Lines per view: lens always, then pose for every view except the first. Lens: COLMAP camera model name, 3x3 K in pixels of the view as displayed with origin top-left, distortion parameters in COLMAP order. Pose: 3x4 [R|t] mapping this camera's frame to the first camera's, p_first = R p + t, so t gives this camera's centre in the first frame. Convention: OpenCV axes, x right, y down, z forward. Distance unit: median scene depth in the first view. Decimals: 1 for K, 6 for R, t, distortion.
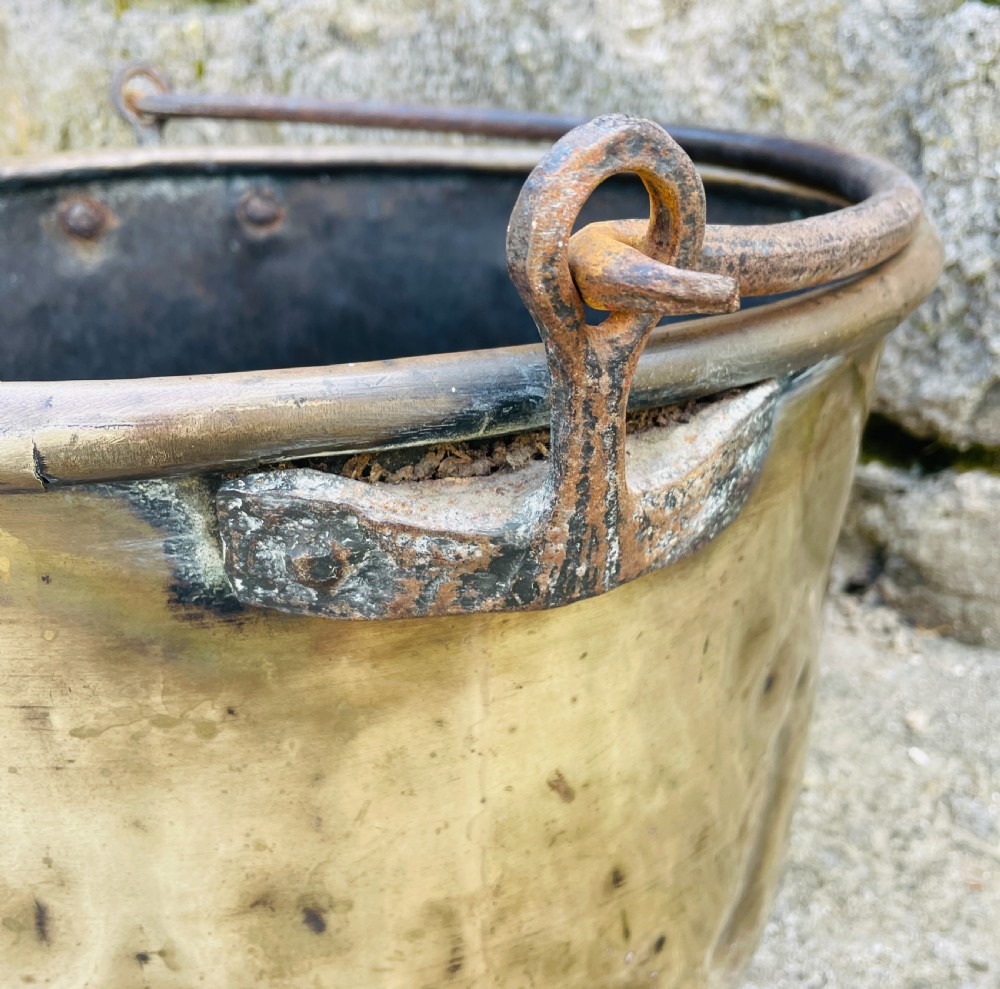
lens RADIAL K [[1093.0, 0, 514.6], [0, 1093.0, 493.2], [0, 0, 1]] dist [0.021288, -0.019014]
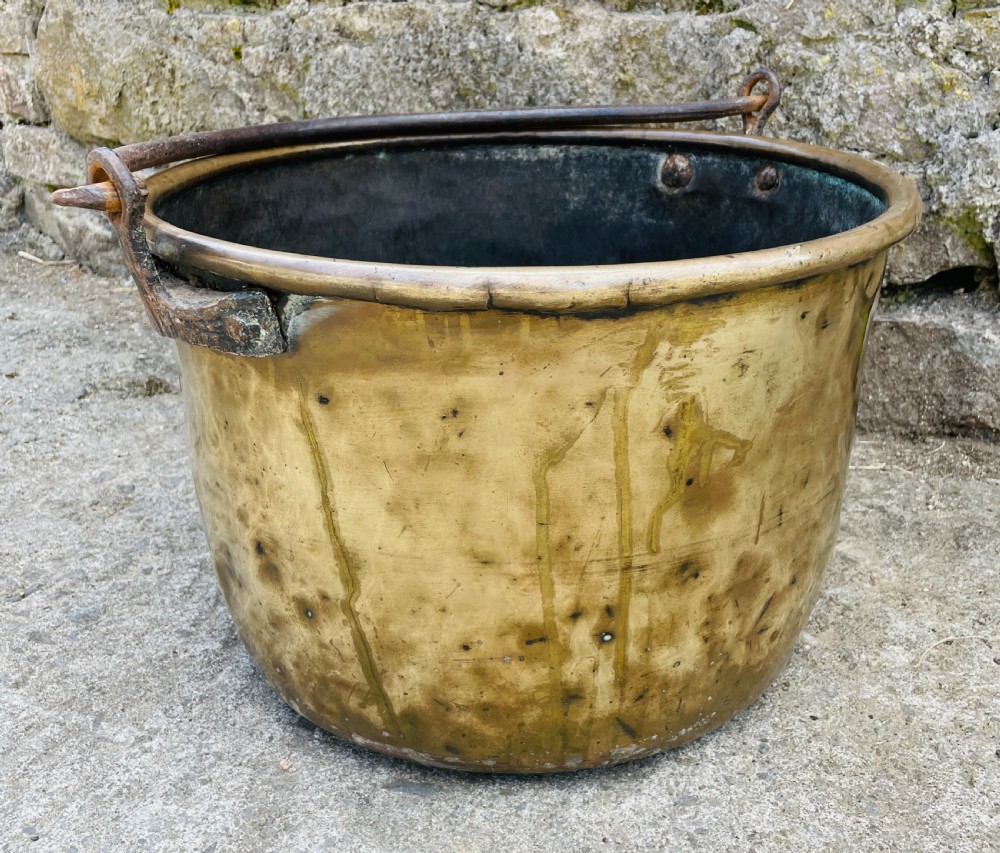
lens RADIAL K [[1080.3, 0, 527.4], [0, 1080.3, 441.9], [0, 0, 1]] dist [0.085335, -0.122640]
pose [[0.996364, -0.030381, 0.079599, -0.059963], [0.029453, 0.999484, 0.012804, 0.148954], [-0.079947, -0.010413, 0.996745, -0.605100]]
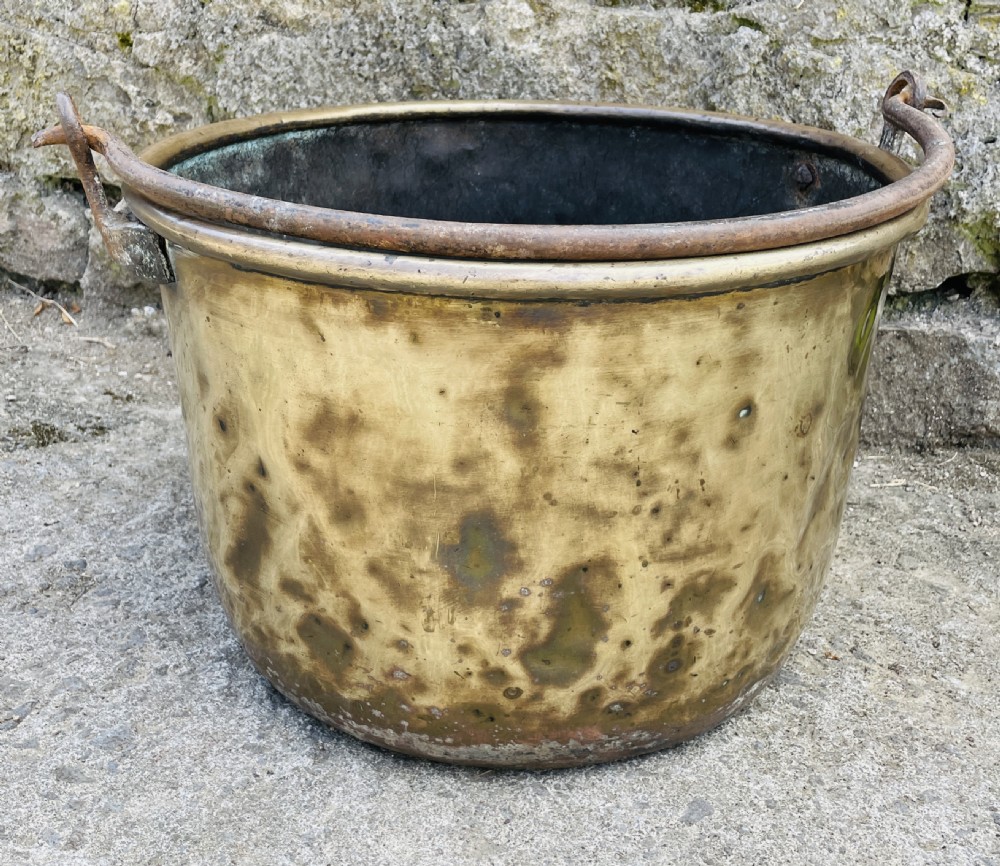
lens RADIAL K [[1142.7, 0, 486.1], [0, 1142.7, 388.1], [0, 0, 1]] dist [0.083406, -0.118929]
pose [[0.954077, -0.066376, 0.292115, -0.425196], [0.079086, 0.996357, -0.031905, 0.095649], [-0.288933, 0.053542, 0.955851, -0.431905]]
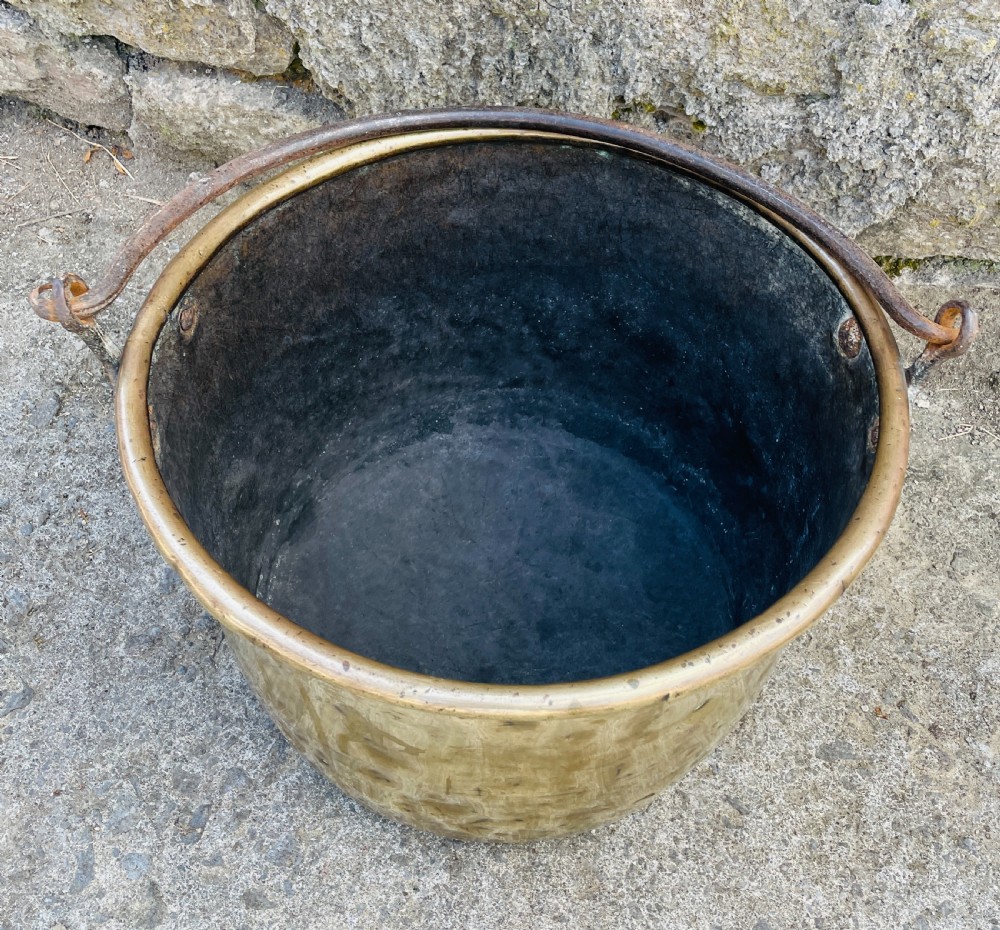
lens RADIAL K [[1107.9, 0, 527.2], [0, 1107.9, 405.8], [0, 0, 1]] dist [0.076011, -0.096632]
pose [[0.952182, -0.205004, 0.226547, -0.386710], [0.078840, 0.881231, 0.466064, -0.610142], [-0.295186, -0.425917, 0.855255, -0.247527]]
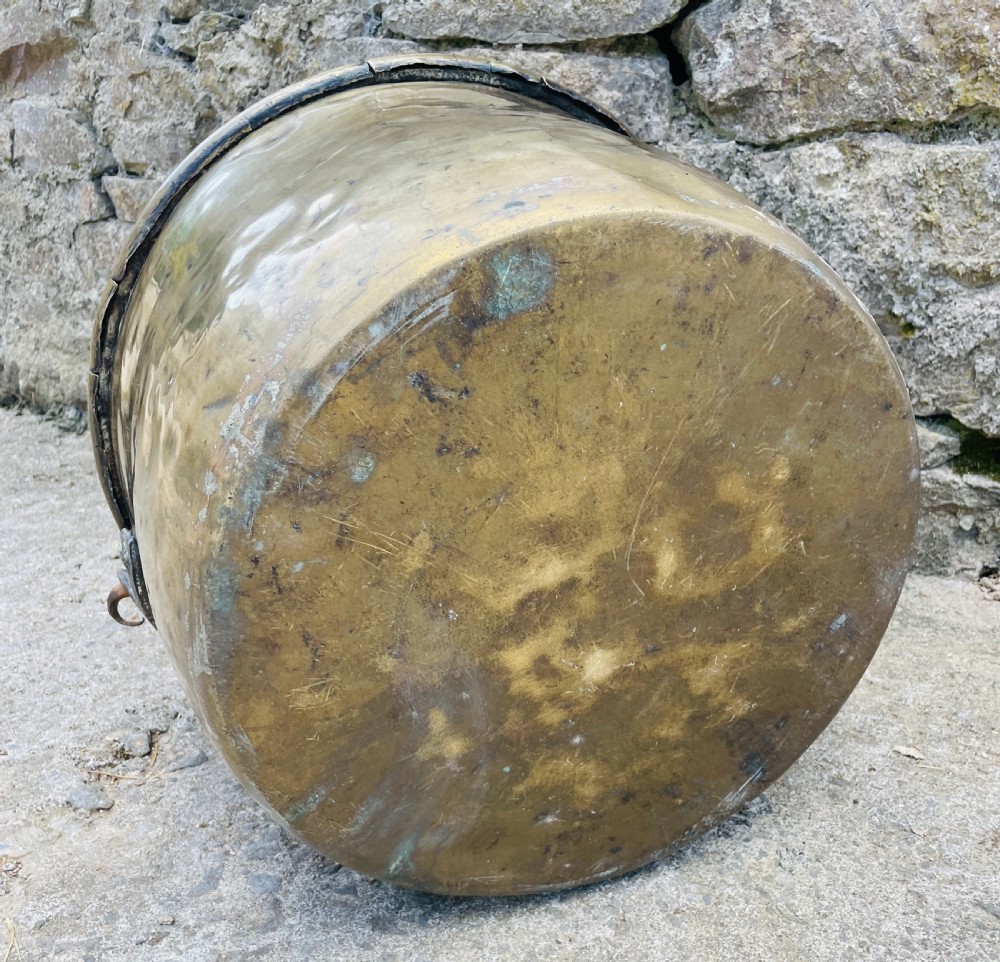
lens RADIAL K [[1040.1, 0, 534.3], [0, 1040.1, 572.8], [0, 0, 1]] dist [0.067071, -0.092383]
pose [[0.994786, -0.065052, 0.078537, -0.417276], [0.065497, 0.997848, -0.003100, 0.063460], [-0.078166, 0.008228, 0.996906, -0.313977]]
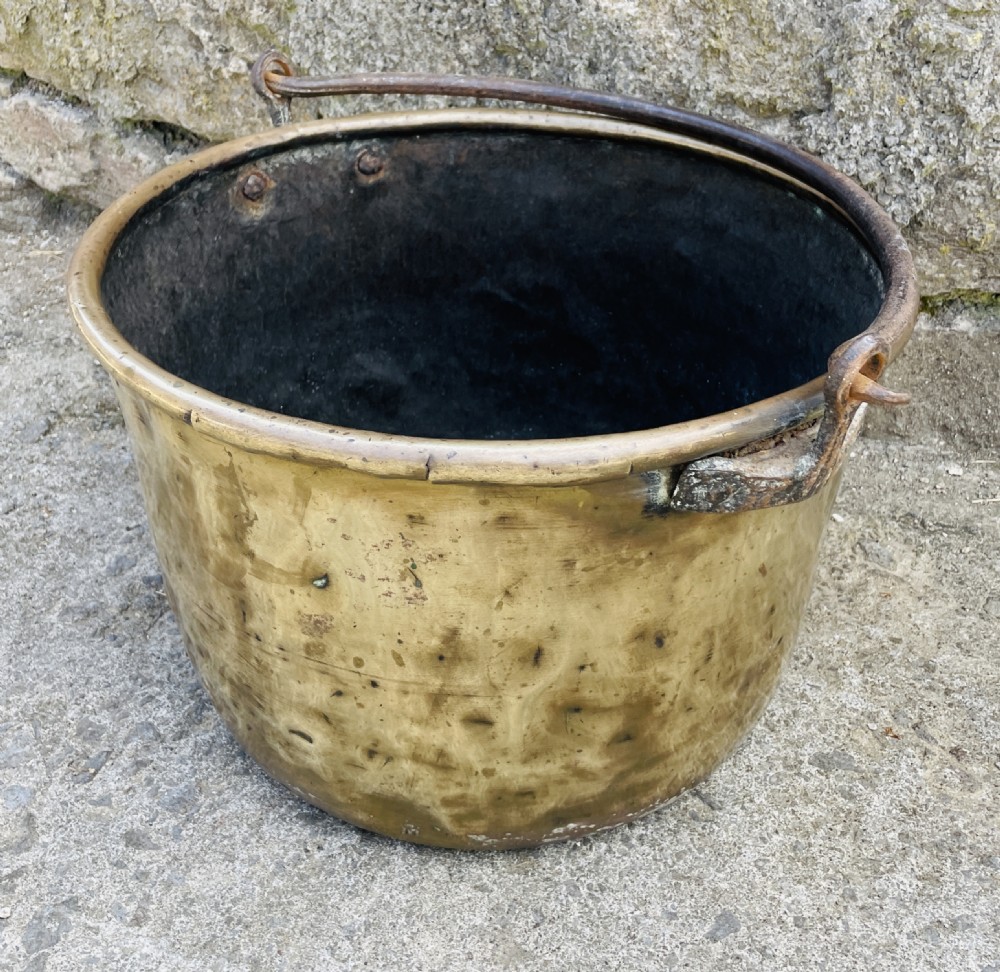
lens RADIAL K [[1180.7, 0, 483.3], [0, 1180.7, 433.3], [0, 0, 1]] dist [0.067528, -0.080453]
pose [[0.982254, -0.092614, 0.163096, -0.331291], [0.064799, 0.983607, 0.168283, -0.162814], [-0.176007, -0.154728, 0.972153, -0.434187]]
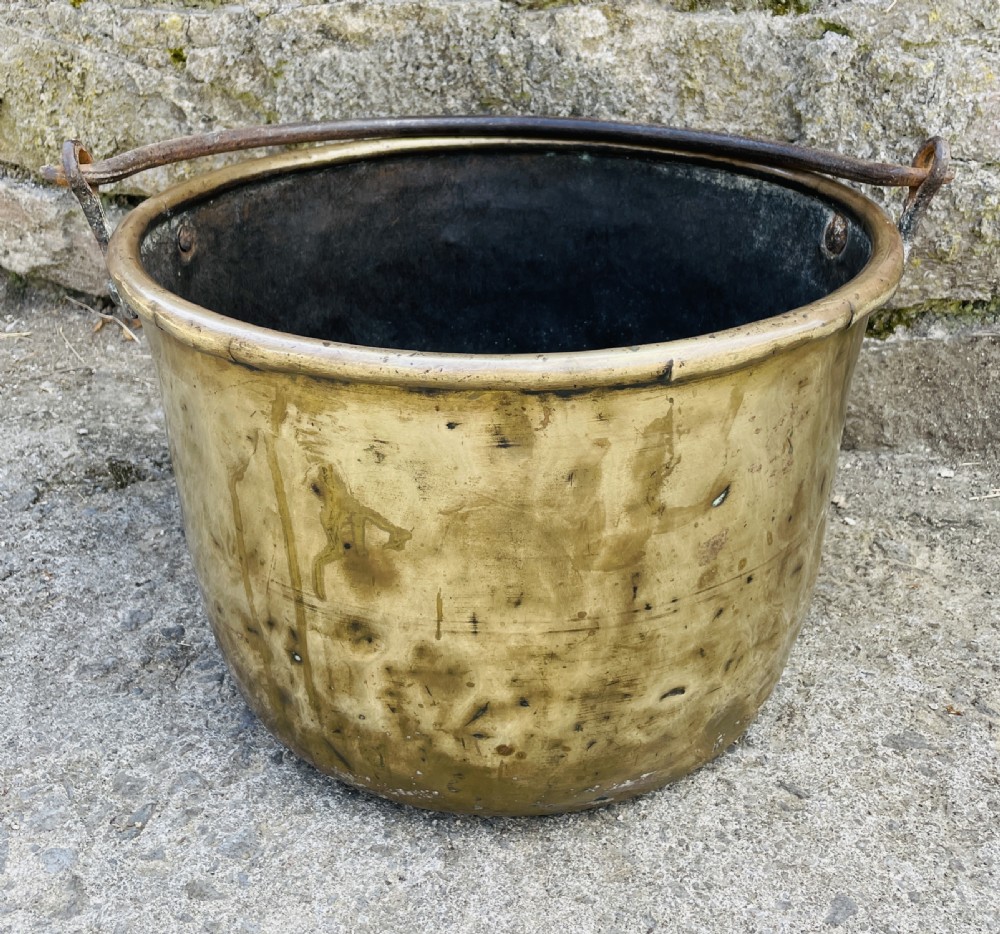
lens RADIAL K [[1153.3, 0, 515.2], [0, 1153.3, 371.2], [0, 0, 1]] dist [0.083425, -0.118492]
pose [[0.950911, -0.120550, 0.285020, -0.472871], [0.117879, 0.992672, 0.026574, -0.061446], [-0.286135, 0.008328, 0.958153, -0.391493]]
